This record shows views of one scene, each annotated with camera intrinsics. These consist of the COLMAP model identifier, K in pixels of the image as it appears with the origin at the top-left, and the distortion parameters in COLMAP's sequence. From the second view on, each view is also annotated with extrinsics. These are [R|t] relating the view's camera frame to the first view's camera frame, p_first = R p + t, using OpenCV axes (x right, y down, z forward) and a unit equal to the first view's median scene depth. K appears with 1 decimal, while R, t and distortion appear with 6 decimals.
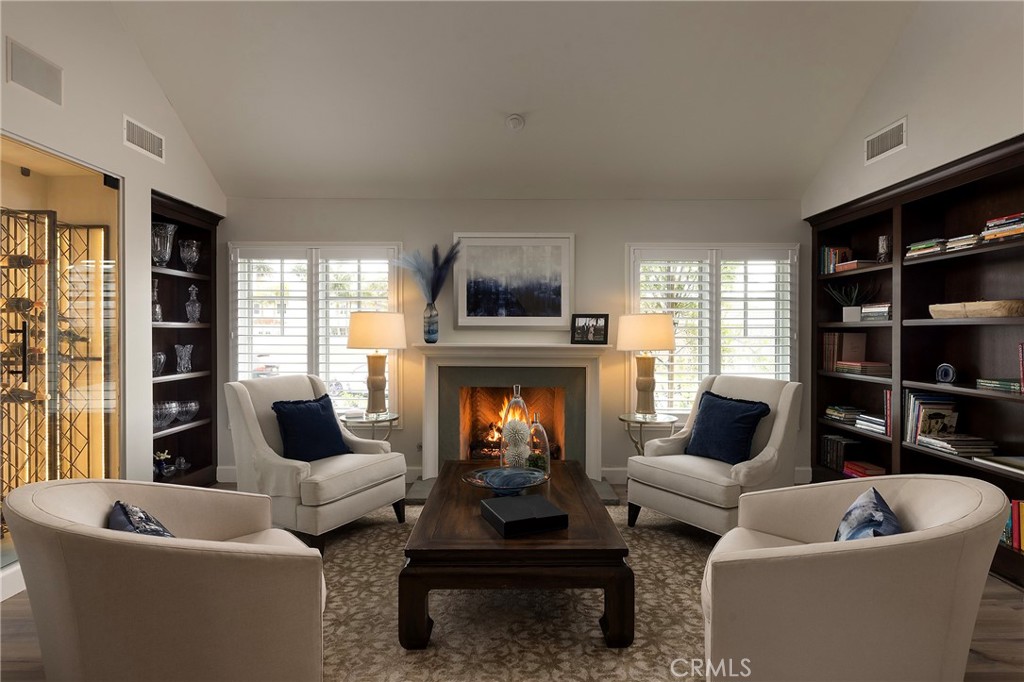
lens RADIAL K [[517.9, 0, 513.3], [0, 517.9, 329.4], [0, 0, 1]] dist [0.002255, 0.000532]
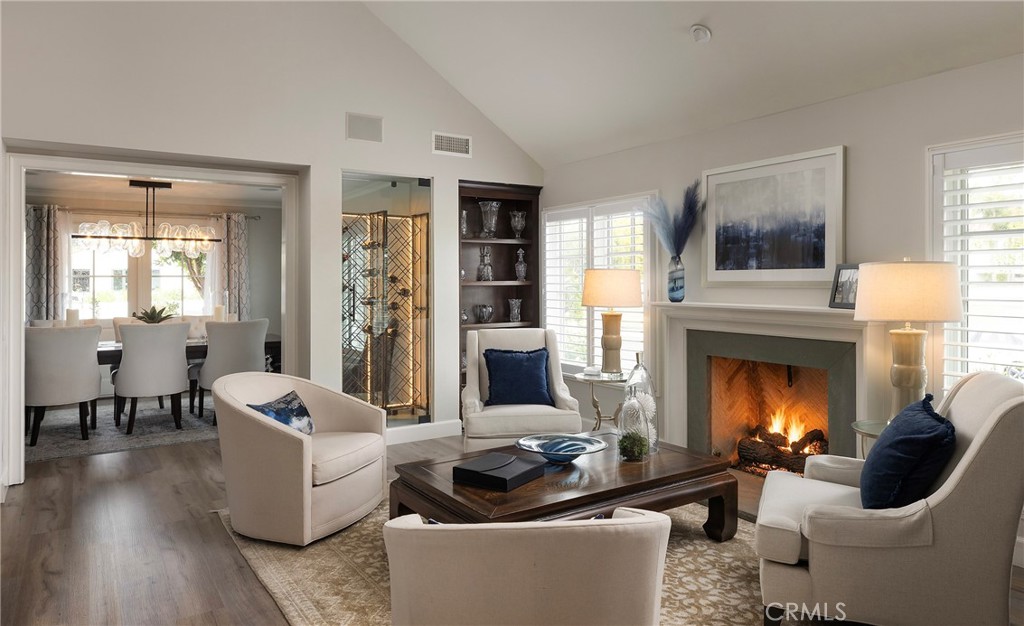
lens RADIAL K [[663.5, 0, 540.8], [0, 663.5, 270.7], [0, 0, 1]] dist [0.002130, -0.000145]
pose [[0.559753, -0.018510, -0.828453, 0.637158], [0.006739, 0.999819, -0.017786, -0.008179], [0.828632, 0.004373, 0.559776, 0.186122]]
